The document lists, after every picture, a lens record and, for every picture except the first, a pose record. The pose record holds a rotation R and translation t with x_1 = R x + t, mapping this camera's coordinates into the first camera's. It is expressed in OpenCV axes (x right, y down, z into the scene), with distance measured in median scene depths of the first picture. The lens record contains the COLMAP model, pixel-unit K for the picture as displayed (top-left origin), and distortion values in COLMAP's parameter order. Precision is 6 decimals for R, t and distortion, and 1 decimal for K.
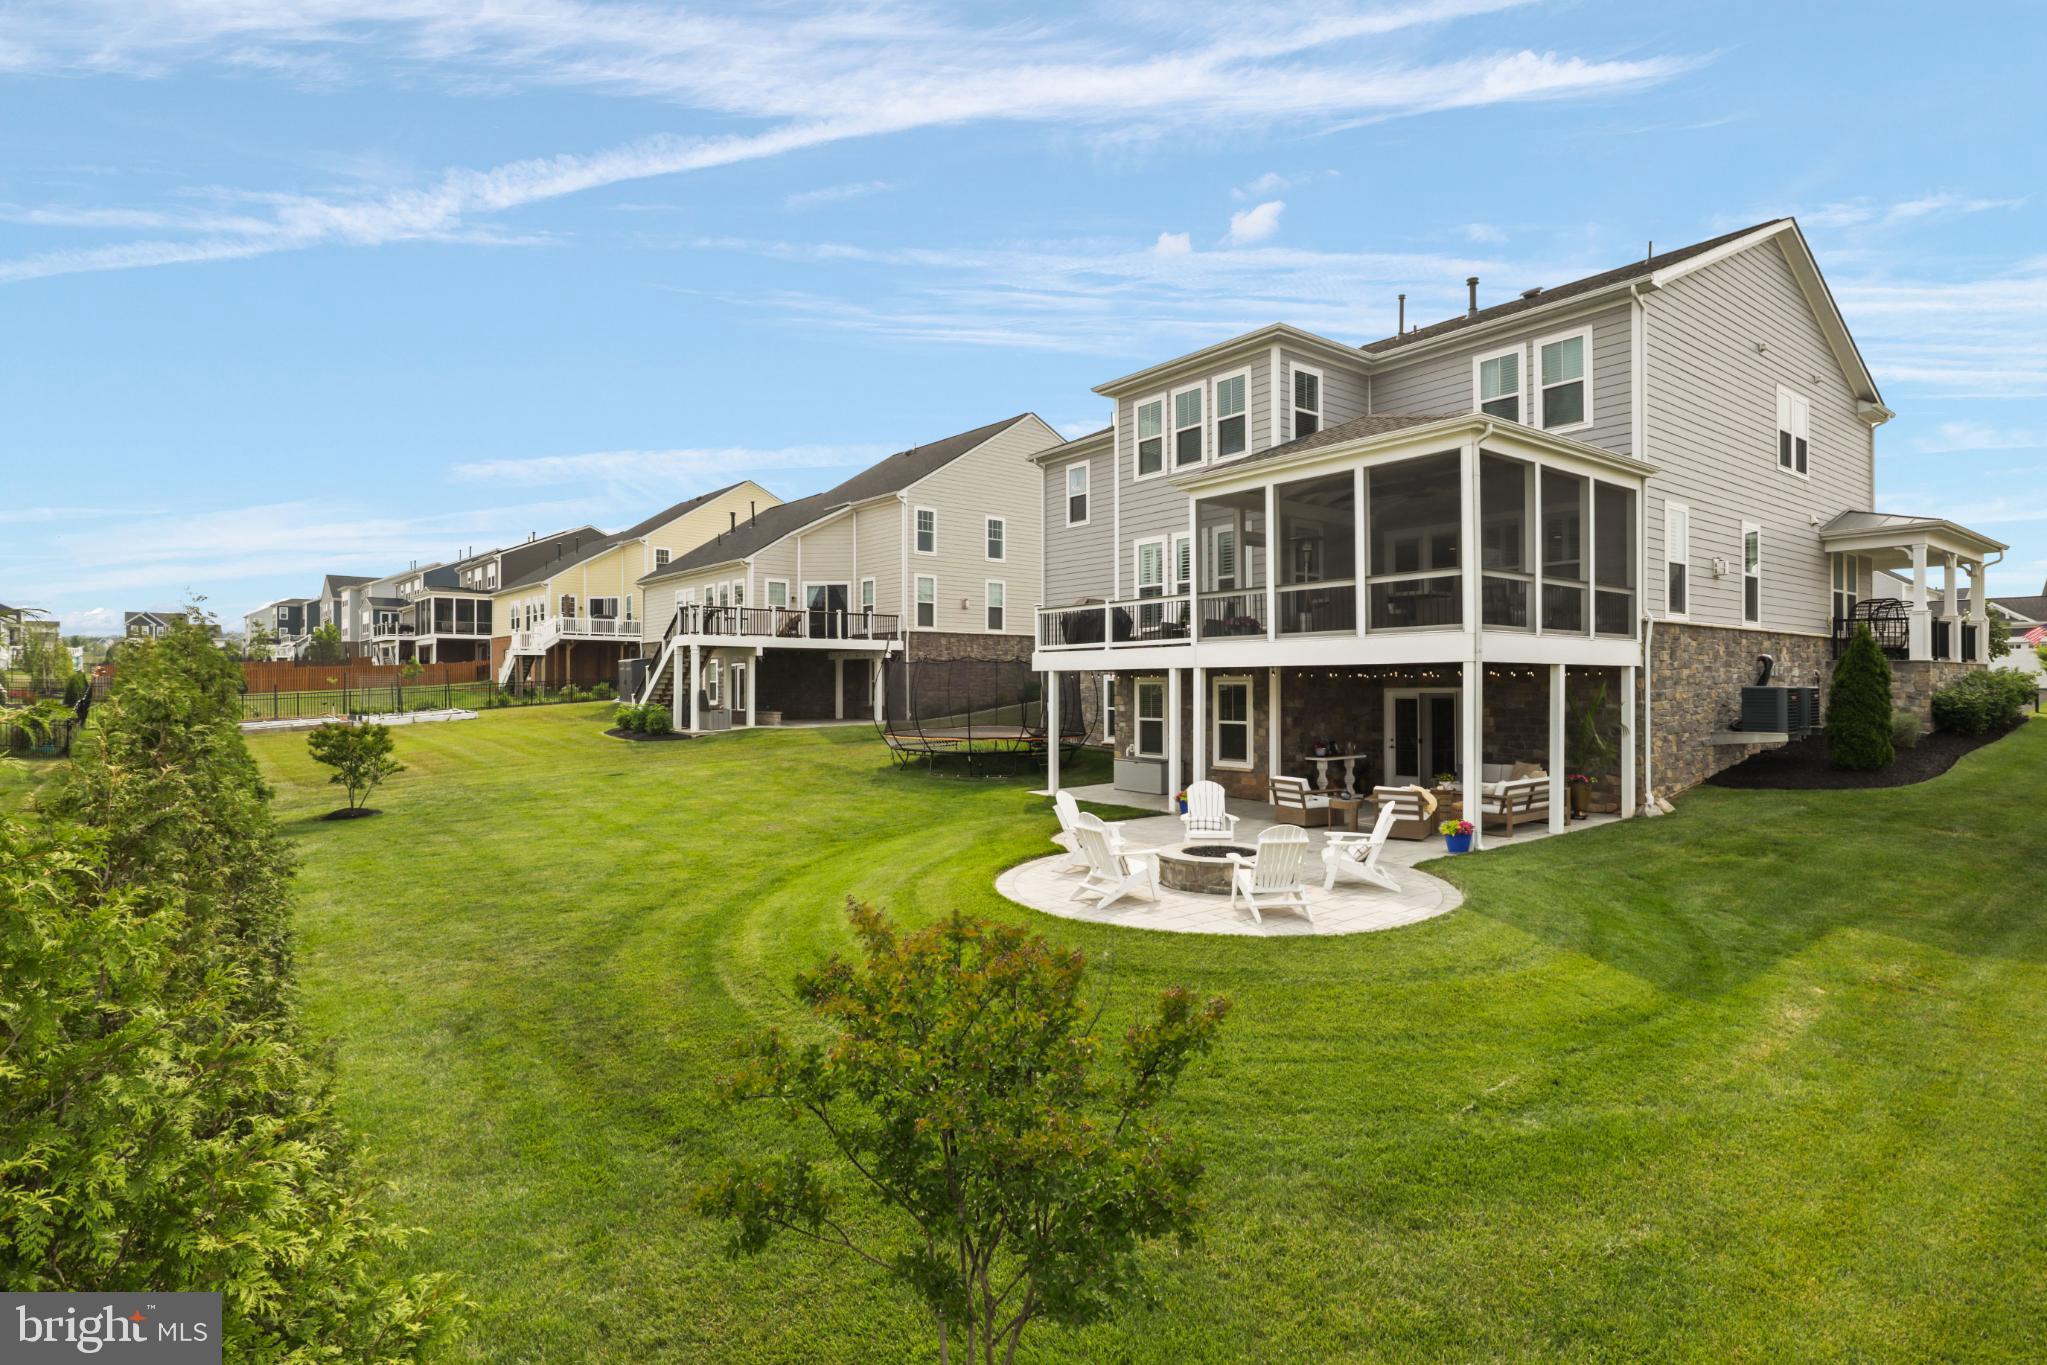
lens RADIAL K [[1036.1, 0, 1023.5], [0, 1036.1, 682.5], [0, 0, 1]] dist [-0.001373, 0.000091]
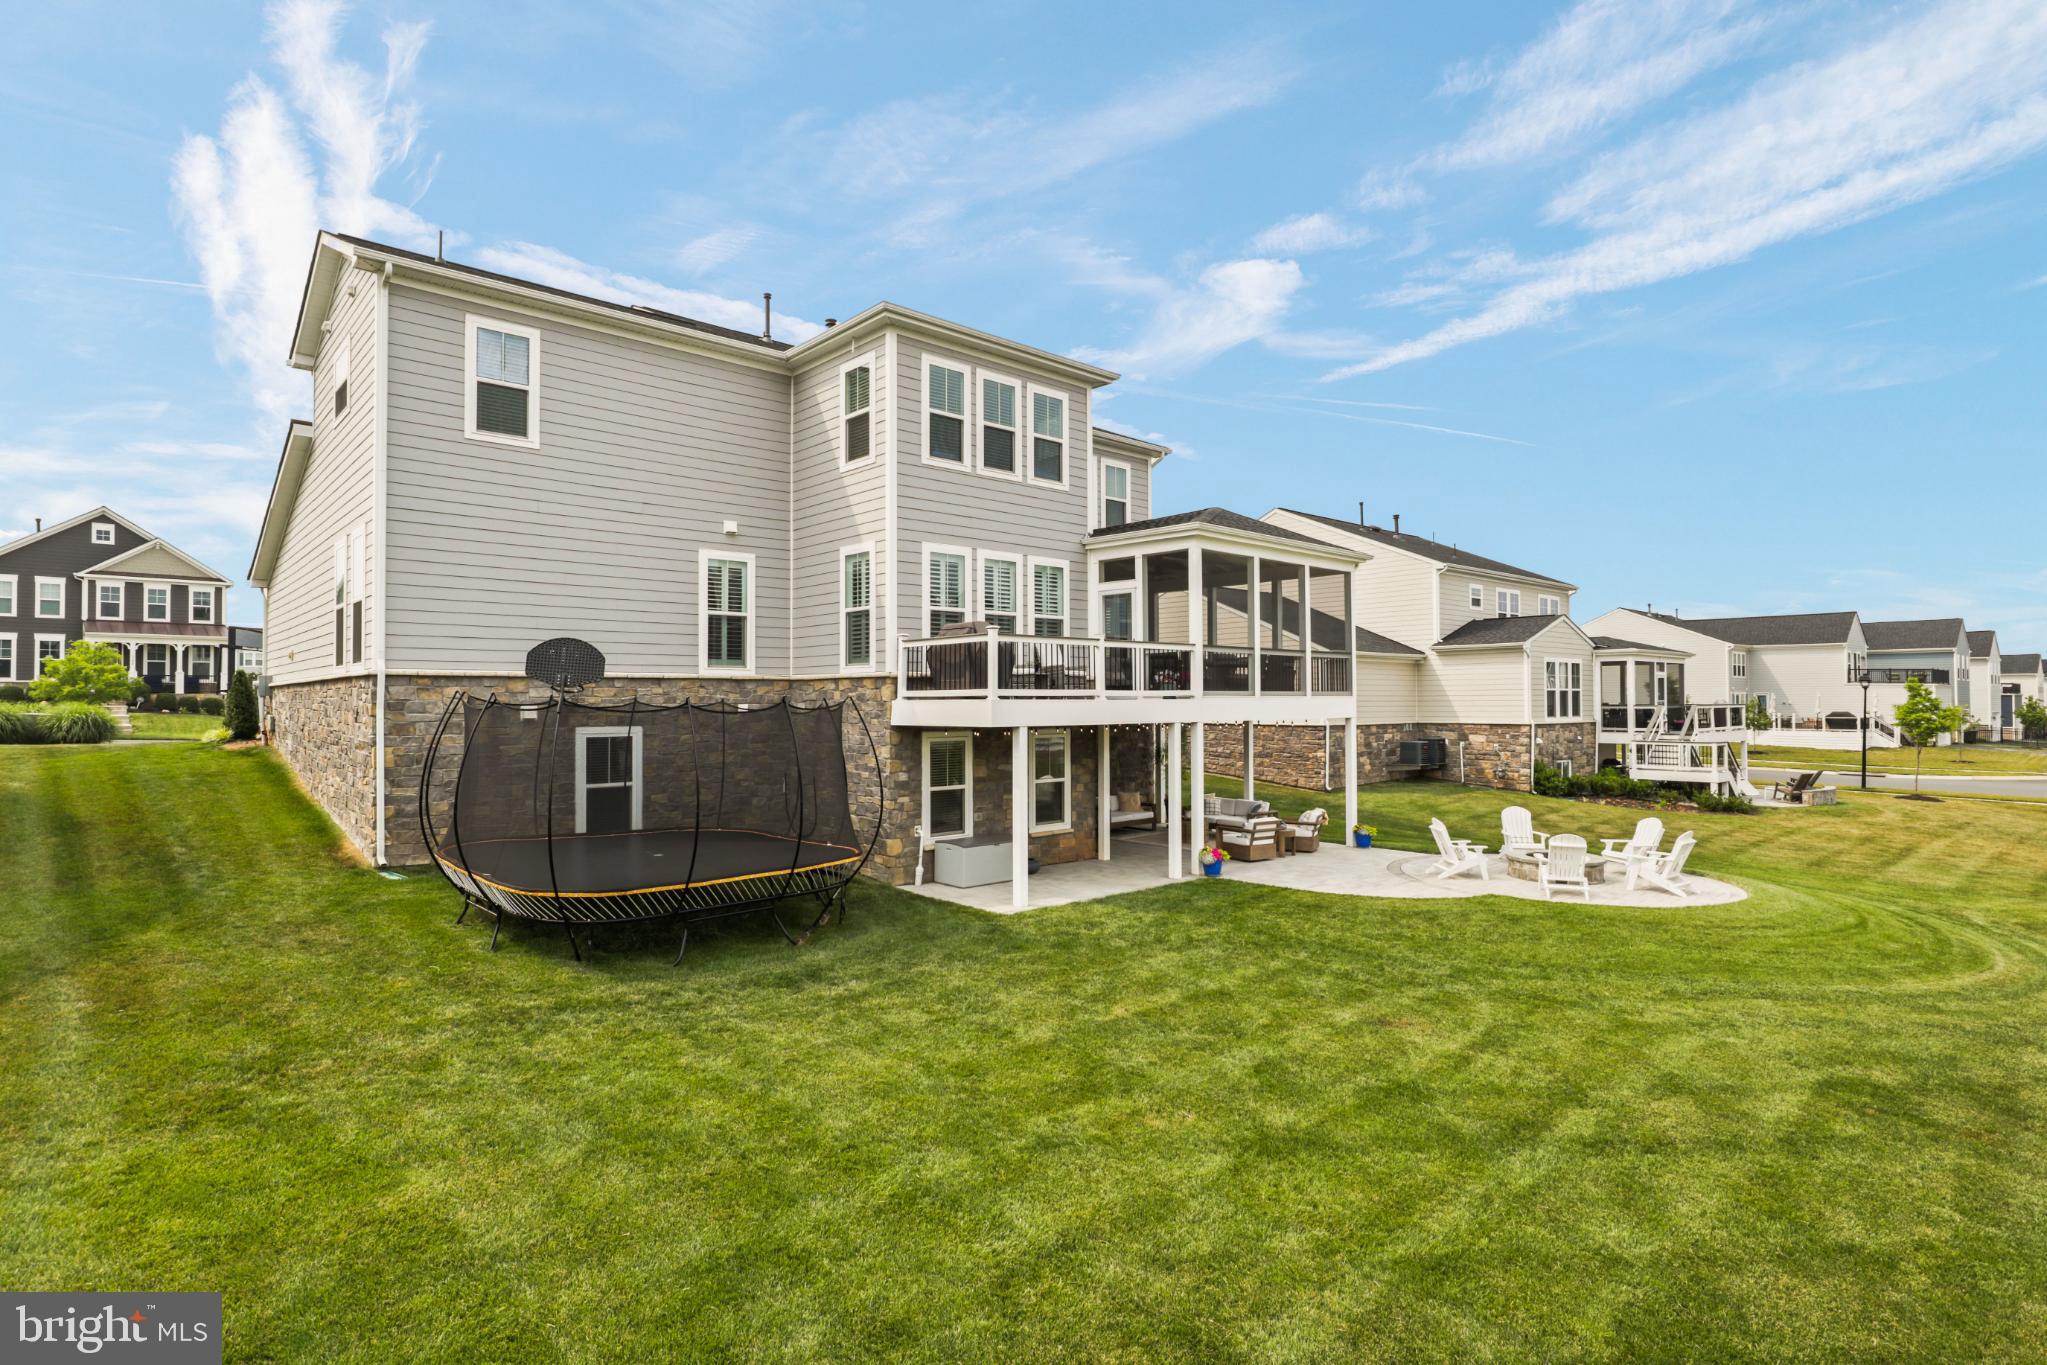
lens RADIAL K [[1036.1, 0, 1023.5], [0, 1036.1, 682.5], [0, 0, 1]] dist [-0.001373, 0.000091]
pose [[-0.090984, 0.021071, 0.995629, -0.665786], [0.000133, 0.999776, -0.021146, -0.025955], [-0.995852, -0.001792, -0.090966, 1.072120]]
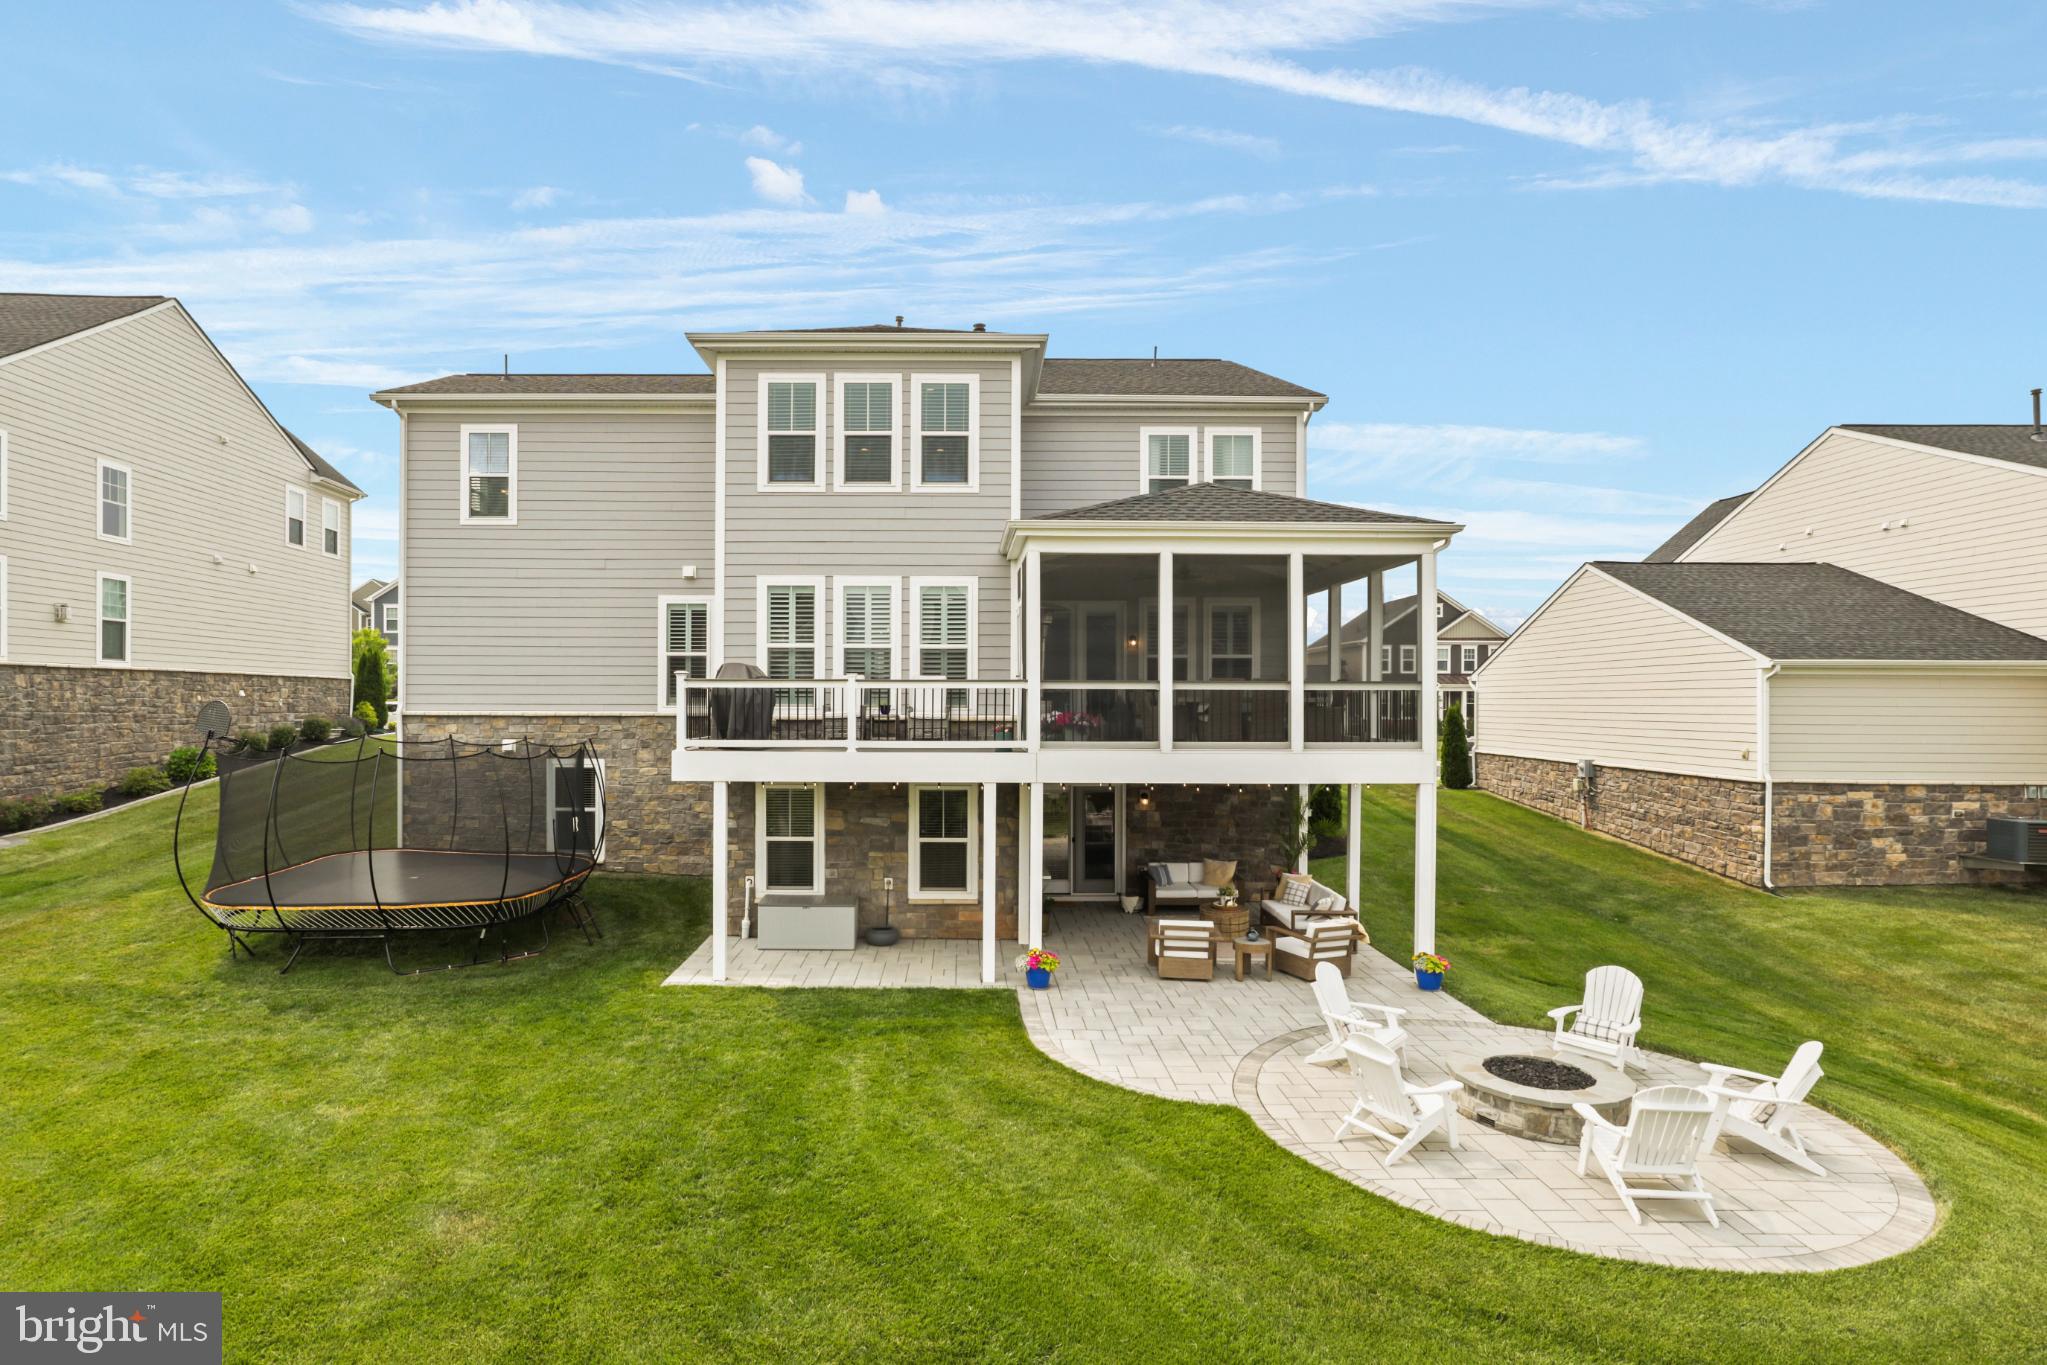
lens RADIAL K [[1061.6, 0, 974.5], [0, 1061.6, 706.9], [0, 0, 1]] dist [-0.003261, 0.000206]
pose [[0.603900, 0.000655, 0.797060, -0.390773], [-0.008656, 0.999946, 0.005736, -0.061126], [-0.797013, -0.010363, 0.603873, 0.500494]]
